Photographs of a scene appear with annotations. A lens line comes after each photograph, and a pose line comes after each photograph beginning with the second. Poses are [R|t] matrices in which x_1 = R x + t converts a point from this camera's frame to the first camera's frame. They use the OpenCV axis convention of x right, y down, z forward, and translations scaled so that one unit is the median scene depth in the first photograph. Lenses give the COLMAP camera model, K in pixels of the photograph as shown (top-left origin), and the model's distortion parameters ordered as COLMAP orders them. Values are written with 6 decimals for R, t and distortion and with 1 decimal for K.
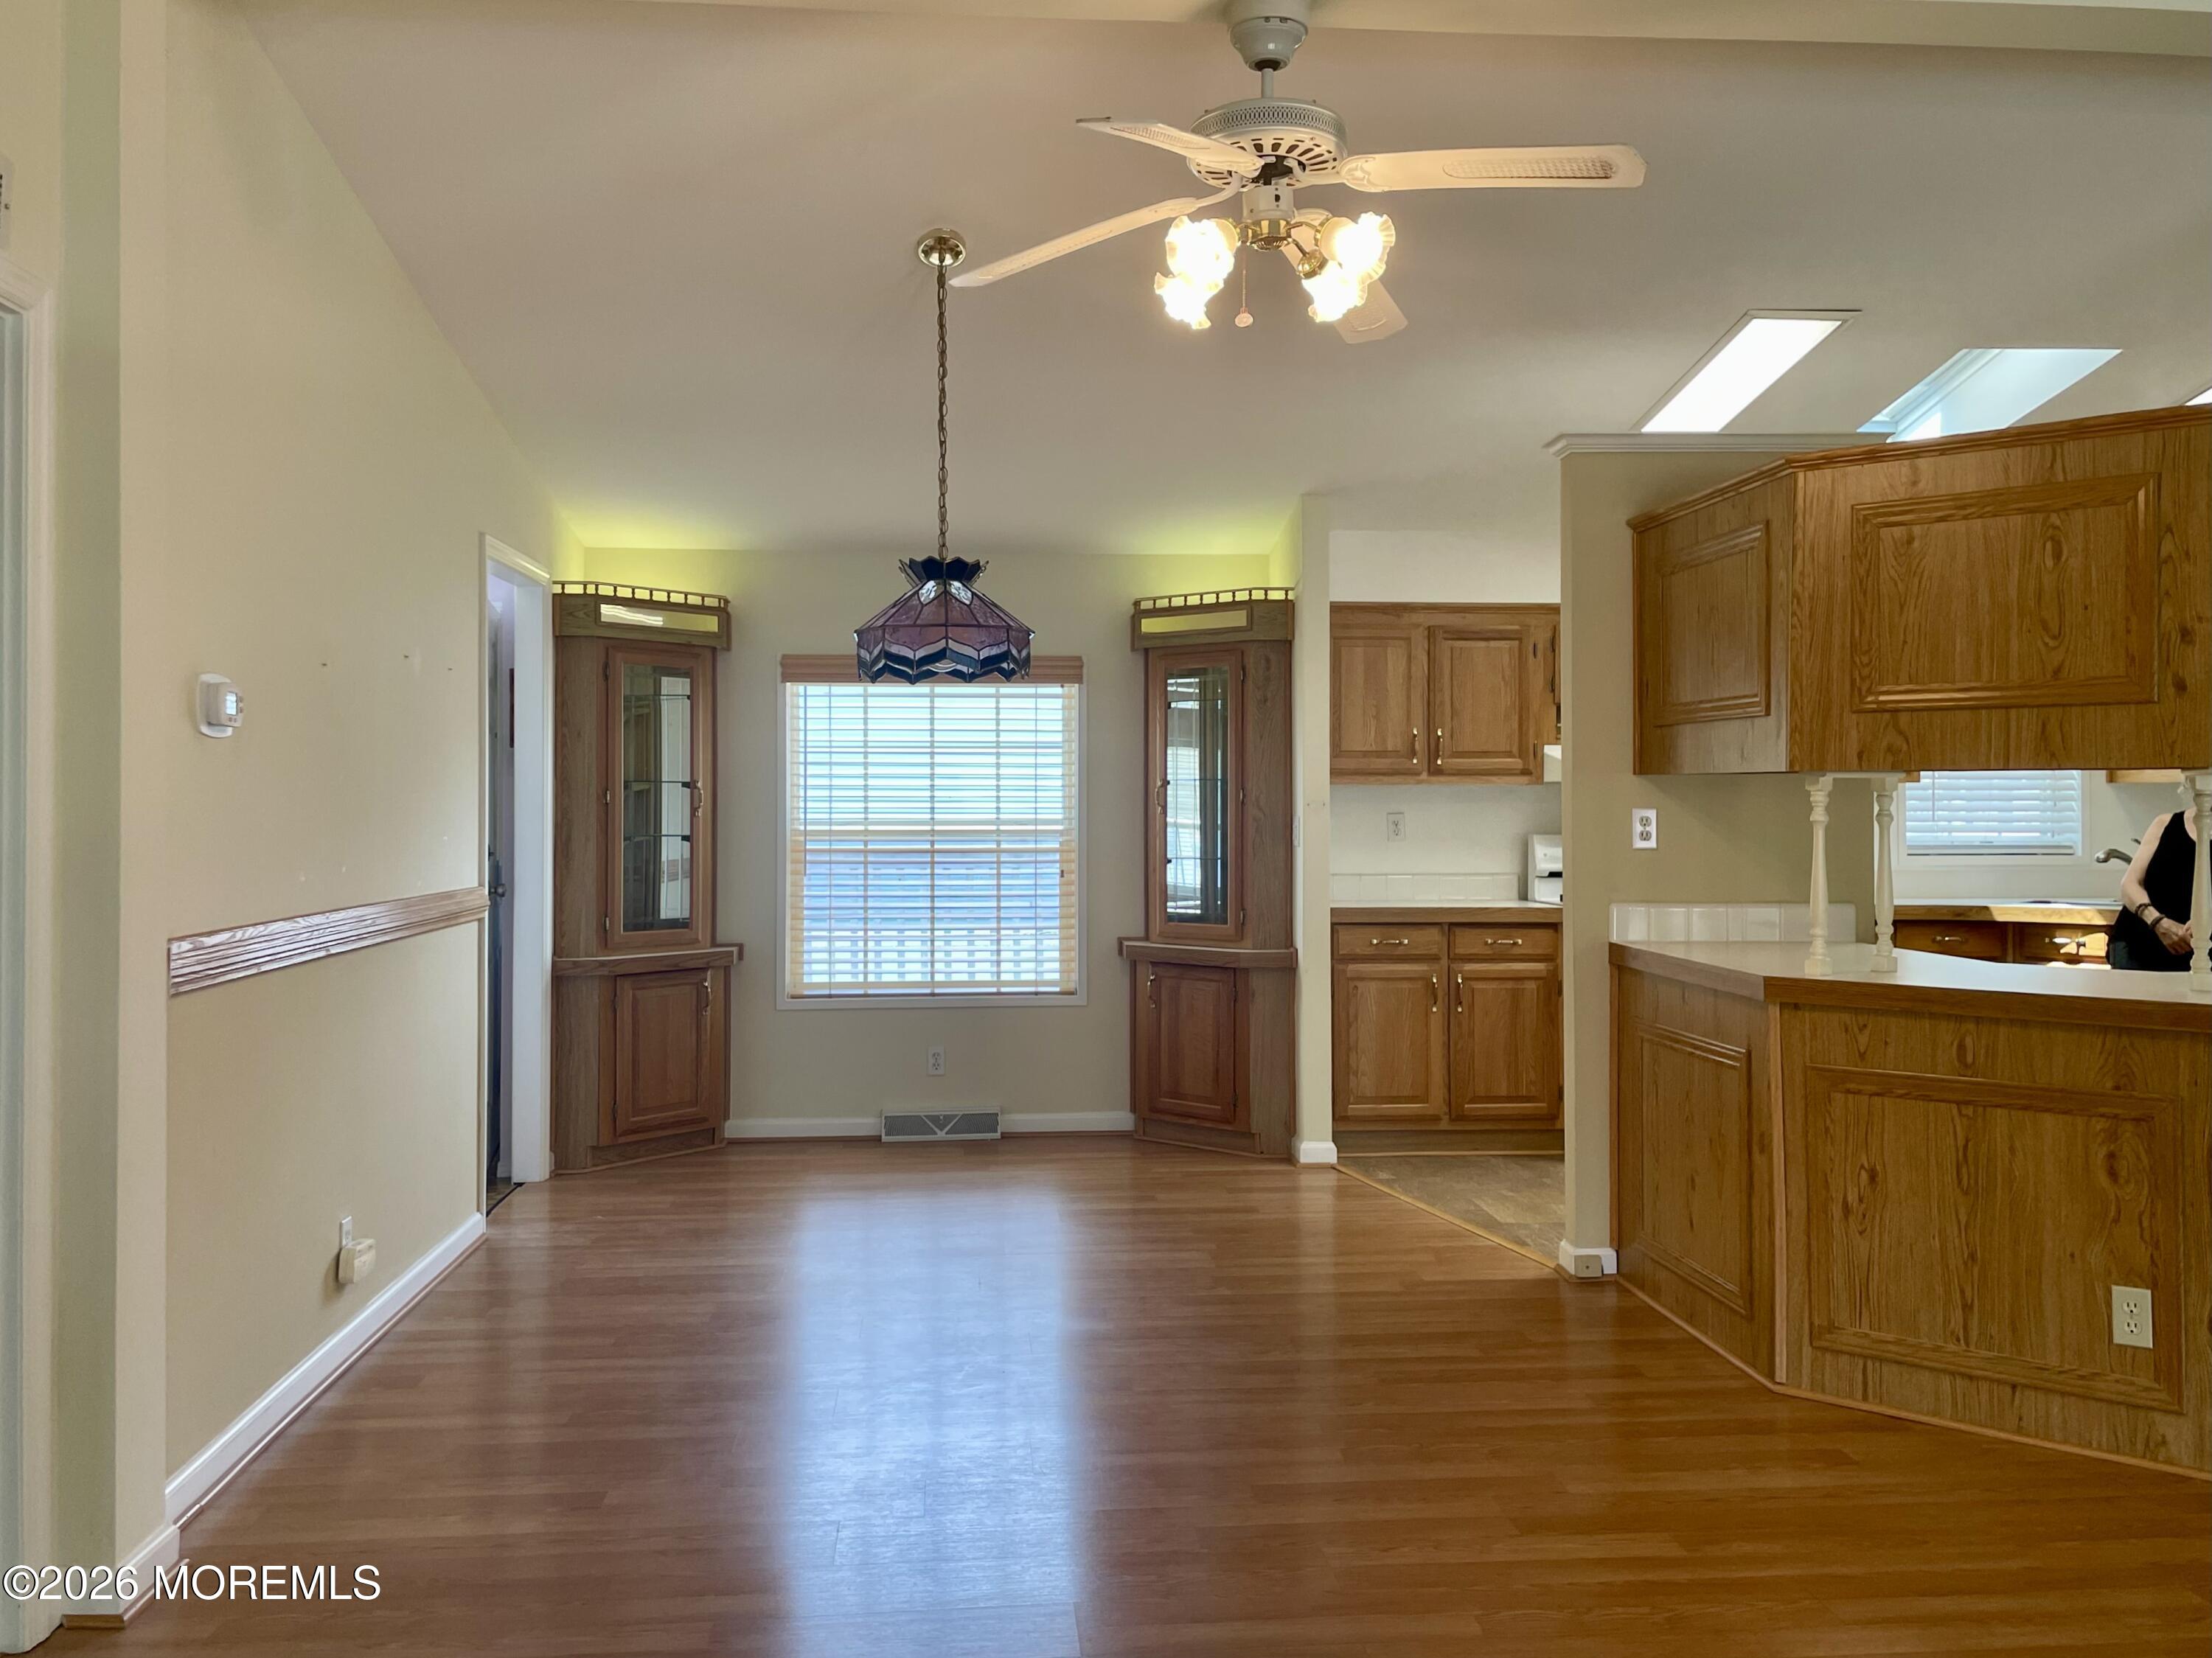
lens RADIAL K [[1802.9, 0, 1098.9], [0, 1802.9, 821.3], [0, 0, 1]] dist [-0.002566, -0.010298]
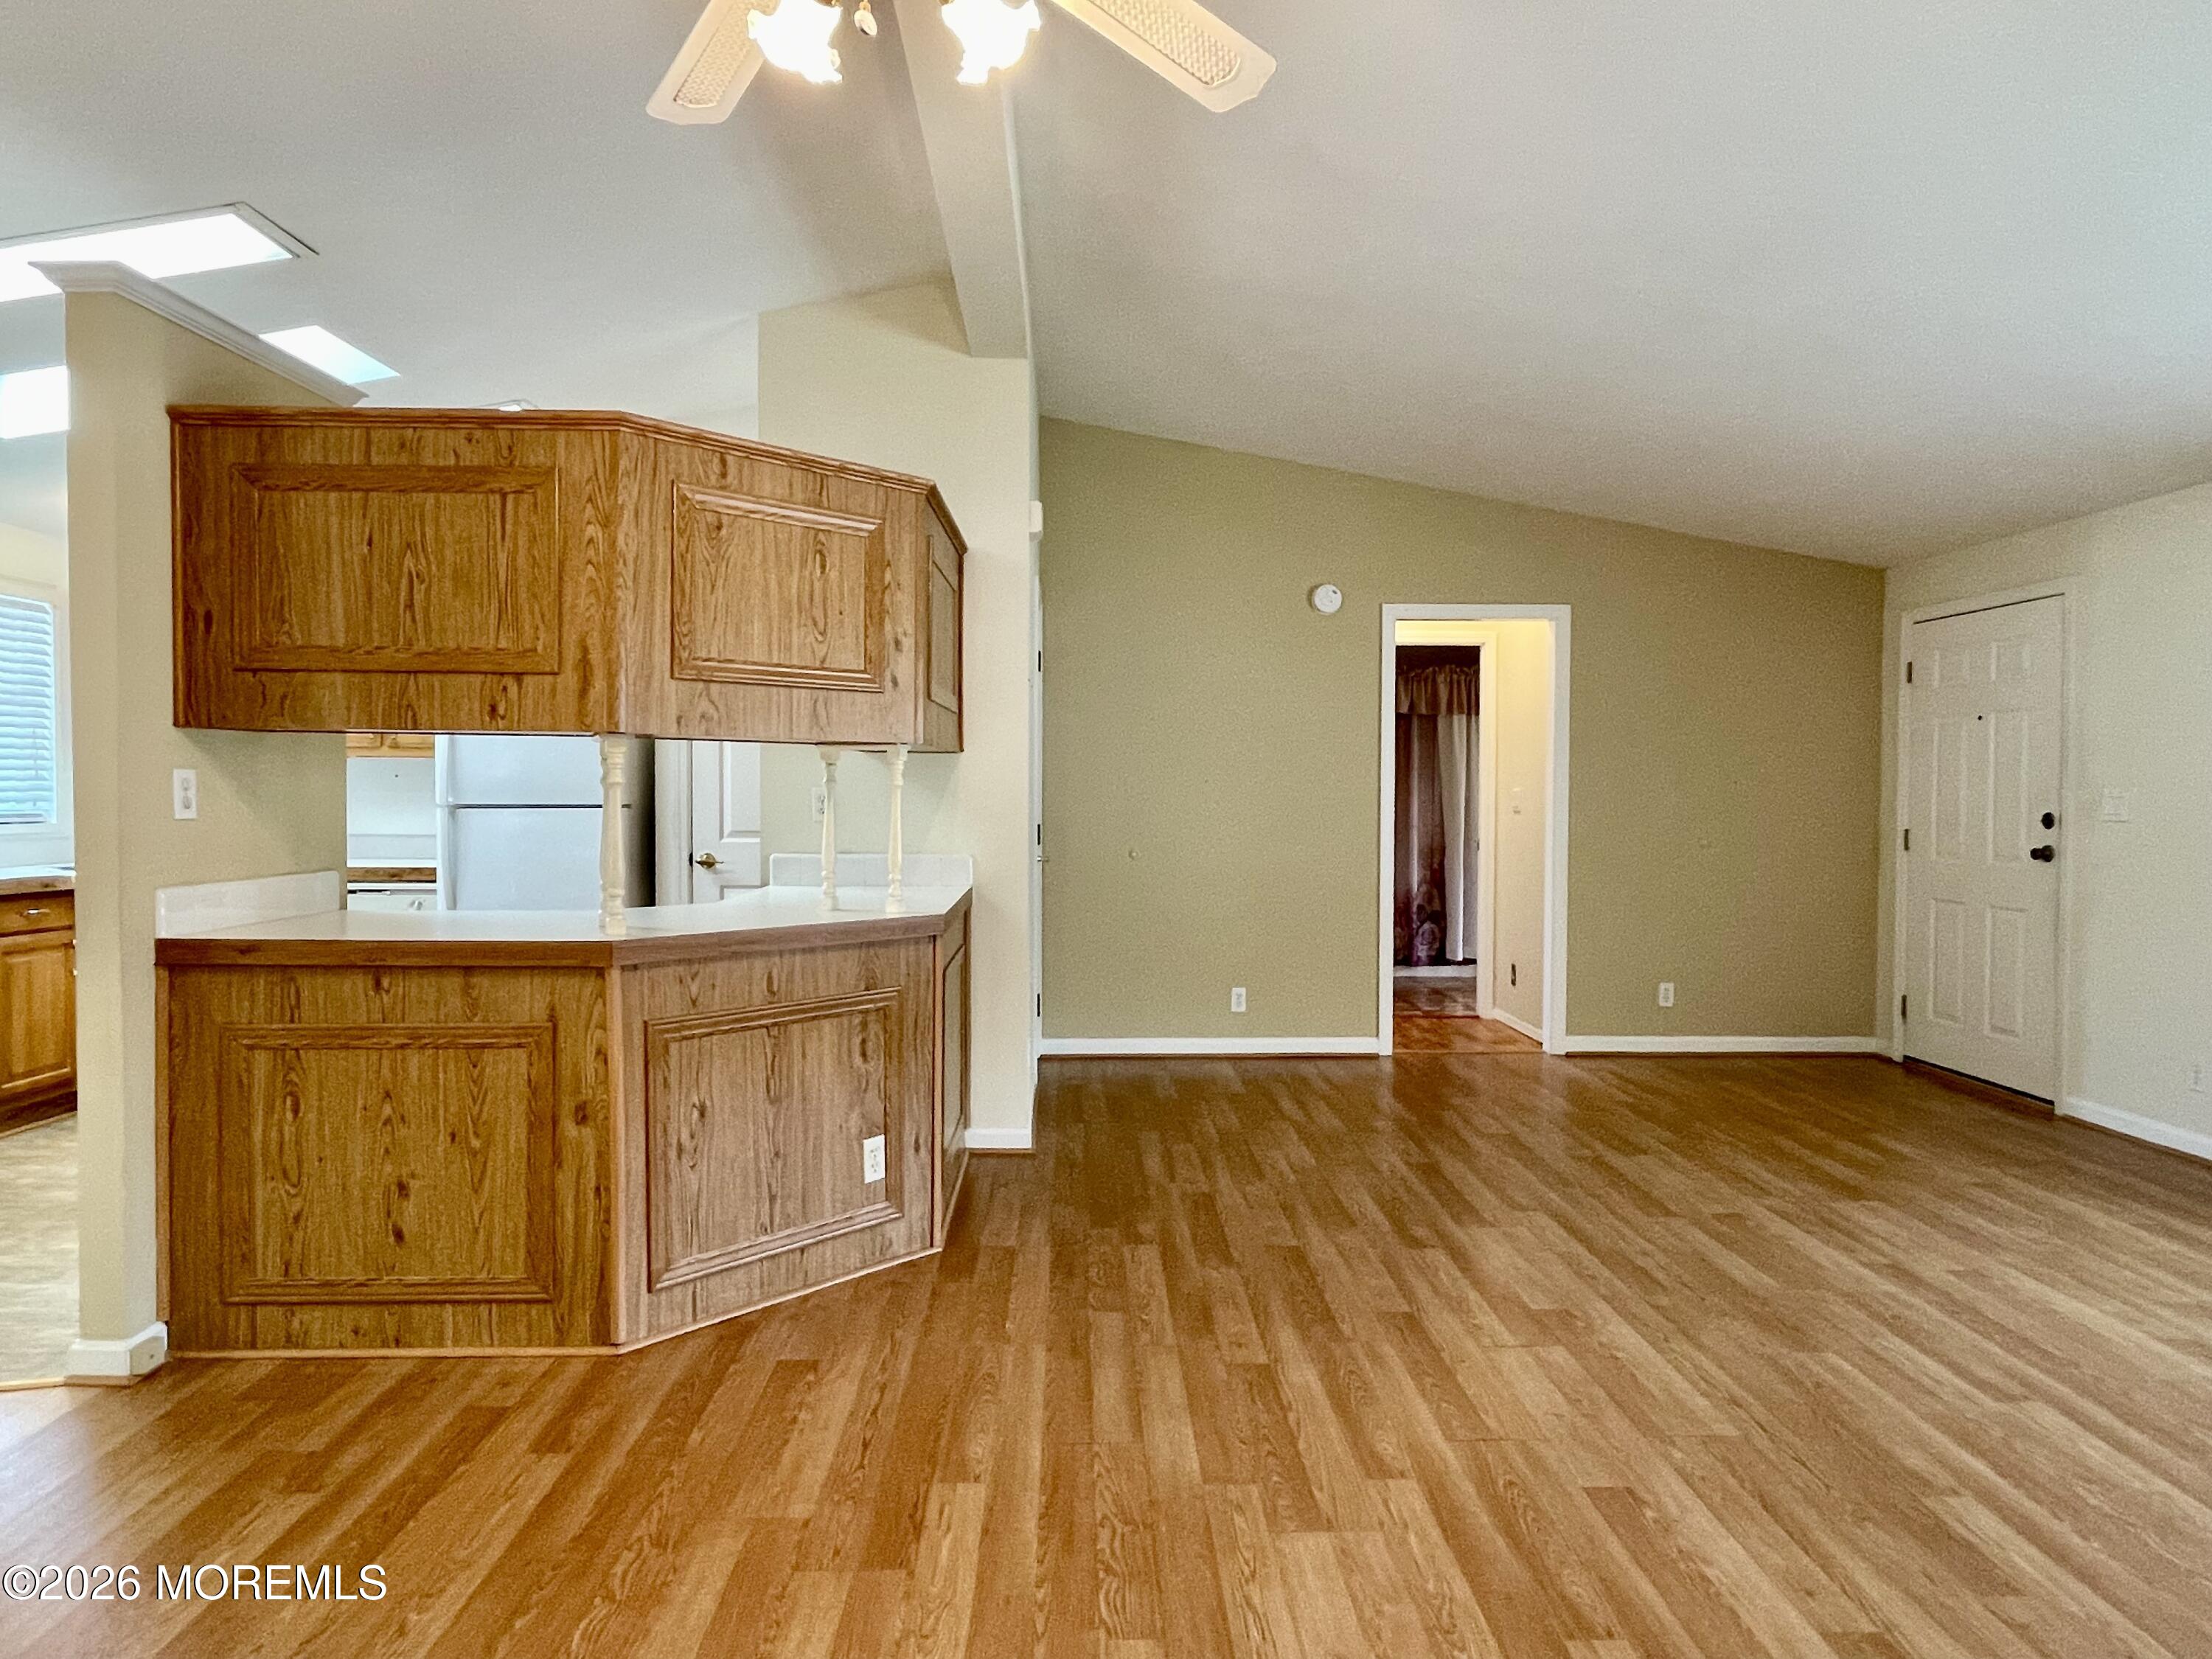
lens RADIAL K [[1297.2, 0, 1101.0], [0, 1297.2, 834.7], [0, 0, 1]] dist [0.000185, 0.005031]
pose [[0.074533, -0.037575, 0.996510, -0.333952], [0.003808, 0.999293, 0.037395, 0.002628], [-0.997211, 0.001007, 0.074623, 0.724514]]
